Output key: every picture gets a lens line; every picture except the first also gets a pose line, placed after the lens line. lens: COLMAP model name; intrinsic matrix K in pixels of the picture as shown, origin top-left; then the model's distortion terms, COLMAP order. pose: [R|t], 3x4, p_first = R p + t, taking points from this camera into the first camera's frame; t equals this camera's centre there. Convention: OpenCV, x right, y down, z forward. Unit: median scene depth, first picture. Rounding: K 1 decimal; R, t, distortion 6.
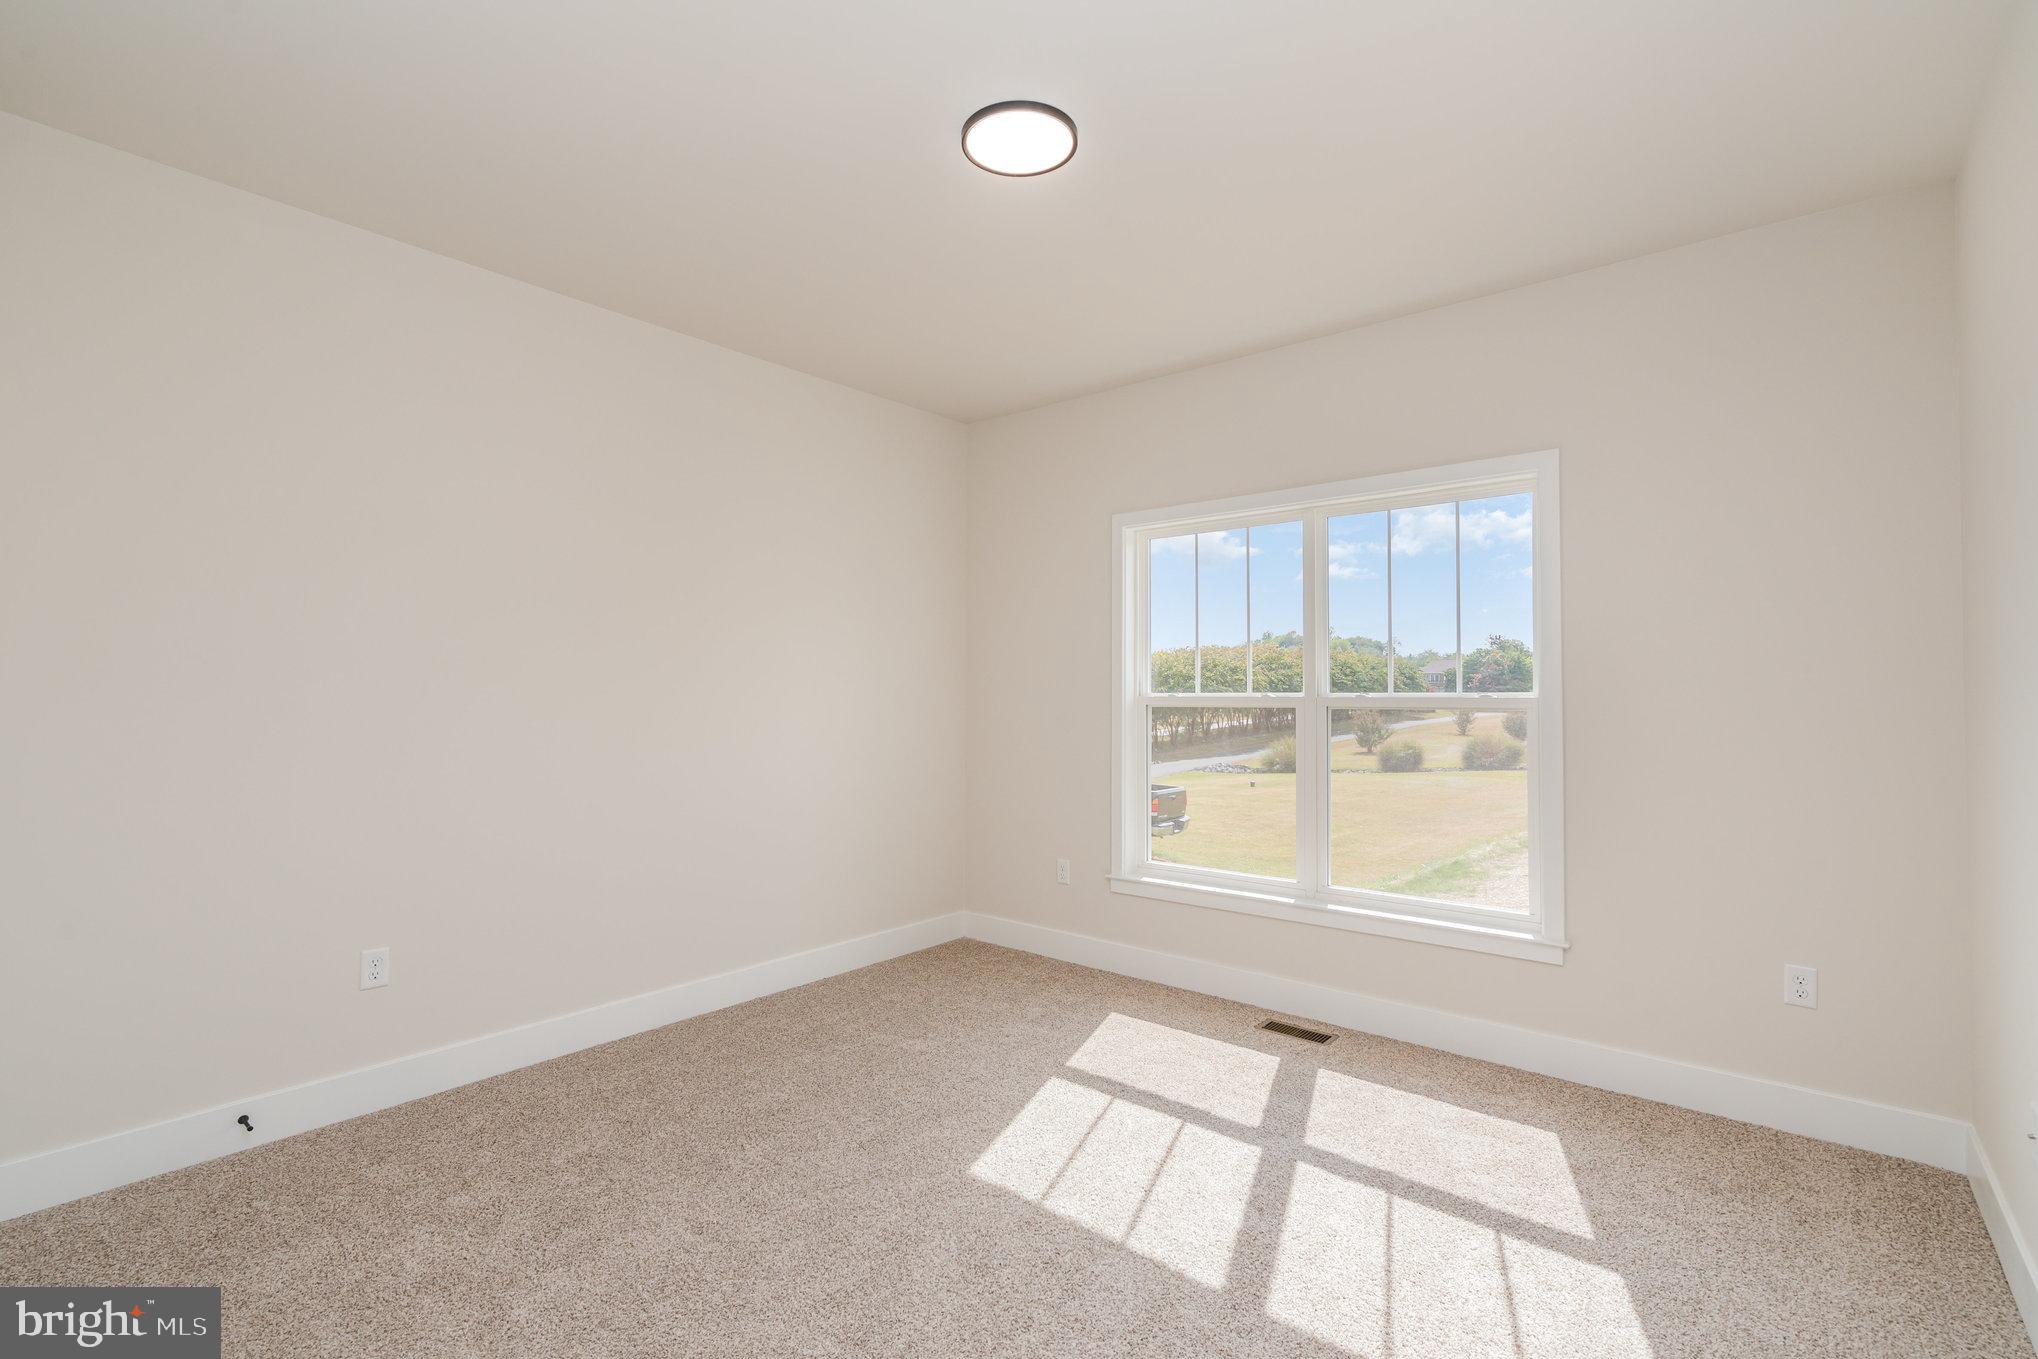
lens RADIAL K [[913.5, 0, 1012.5], [0, 913.5, 681.6], [0, 0, 1]] dist [-0.002639, -0.000169]
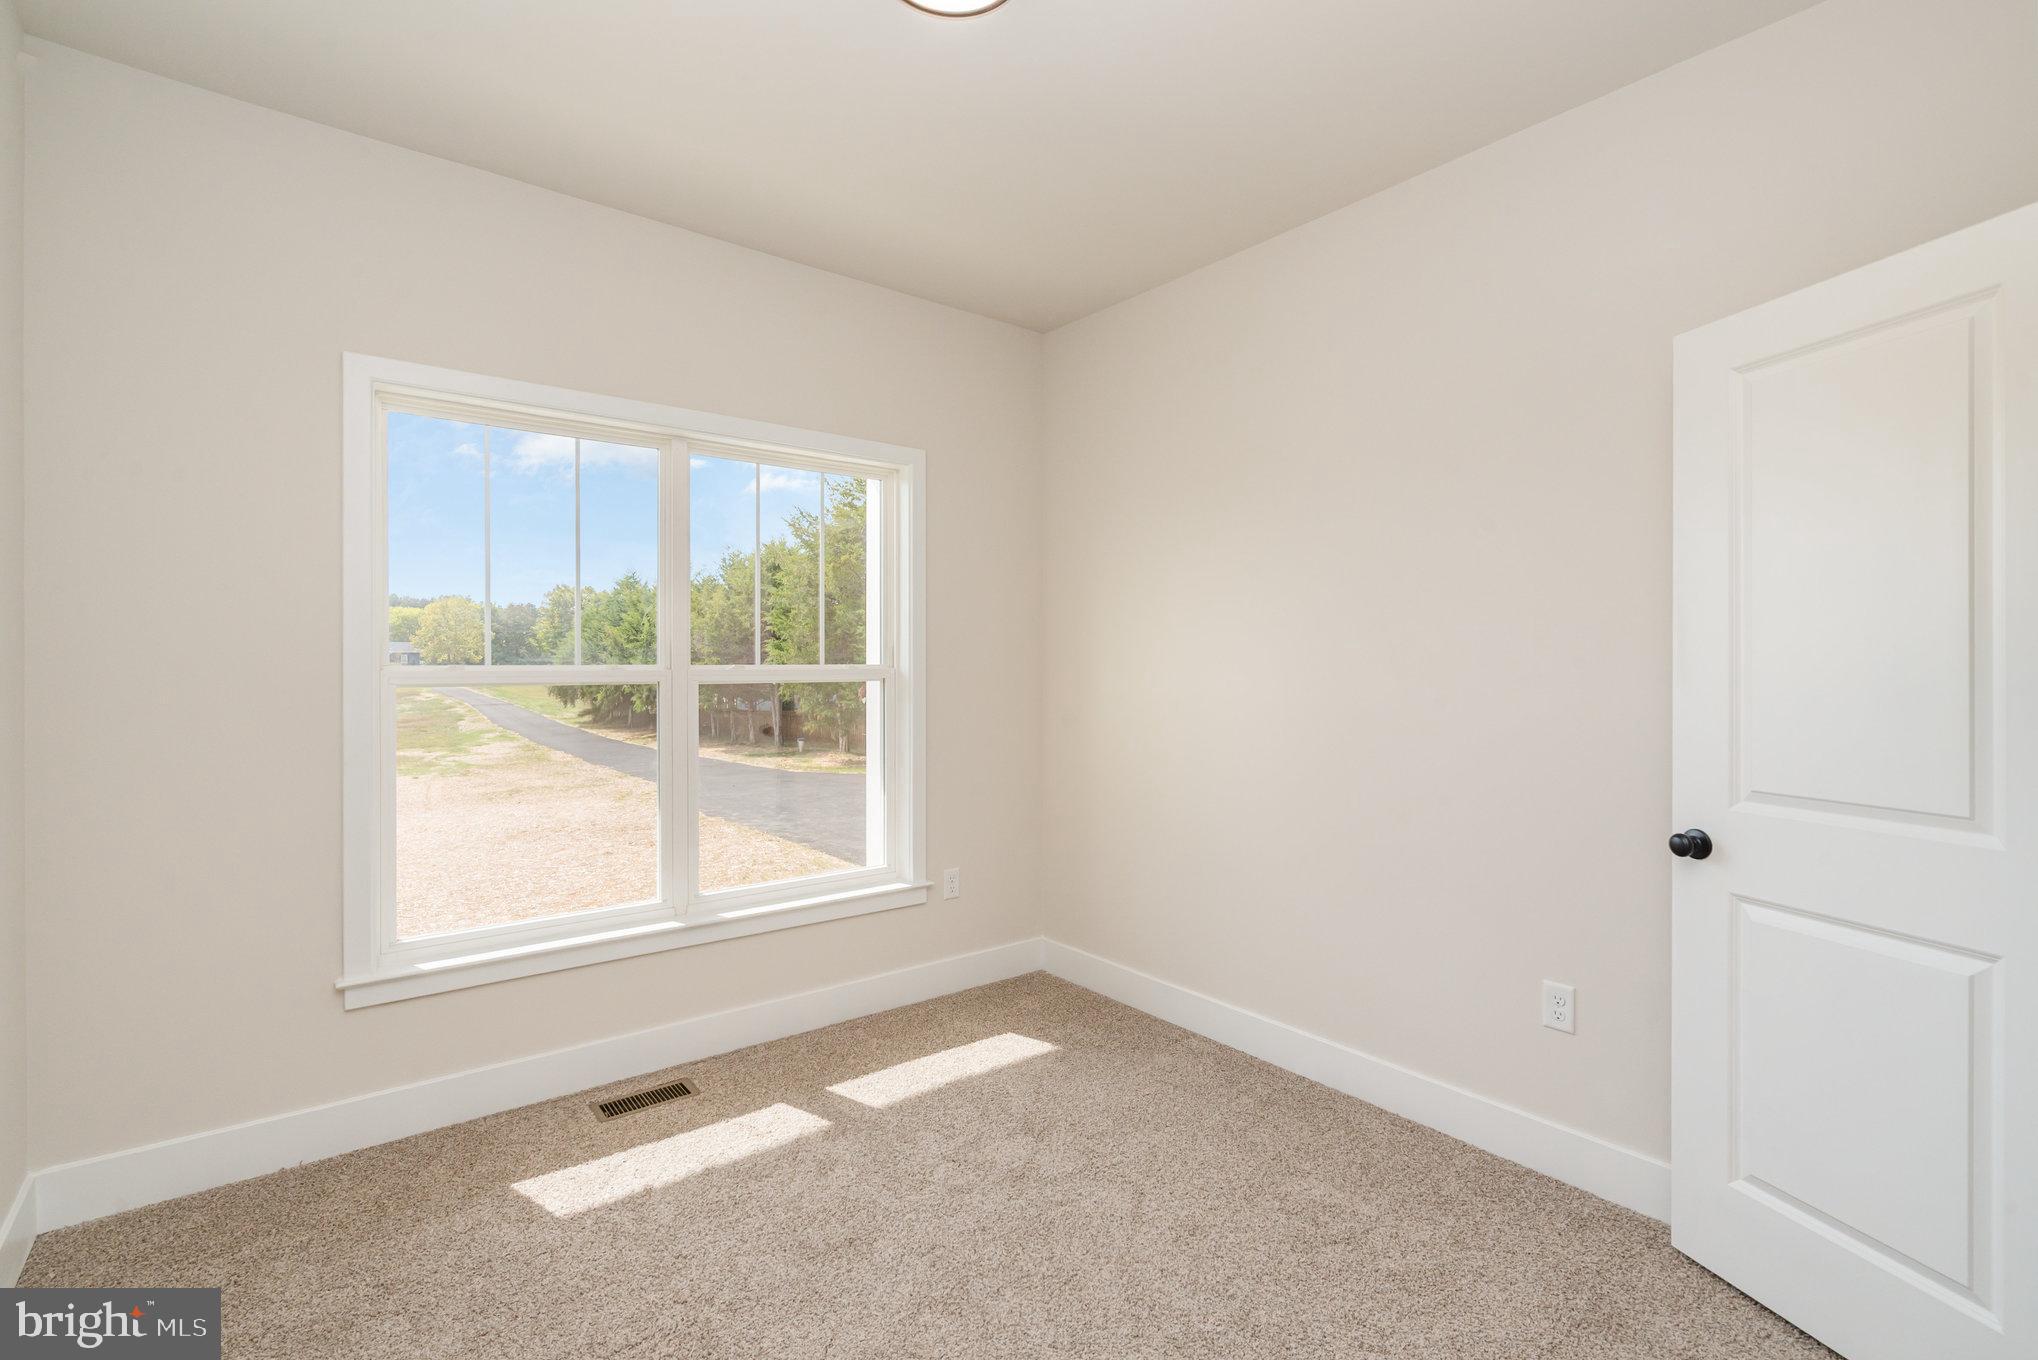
lens RADIAL K [[913.5, 0, 1012.5], [0, 913.5, 682.1], [0, 0, 1]] dist [-0.002639, -0.000169]
pose [[0.158491, -0.019160, 0.987174, -0.410731], [-0.008289, 0.999751, 0.020735, 0.007384], [-0.987326, -0.011469, 0.158293, 0.576667]]
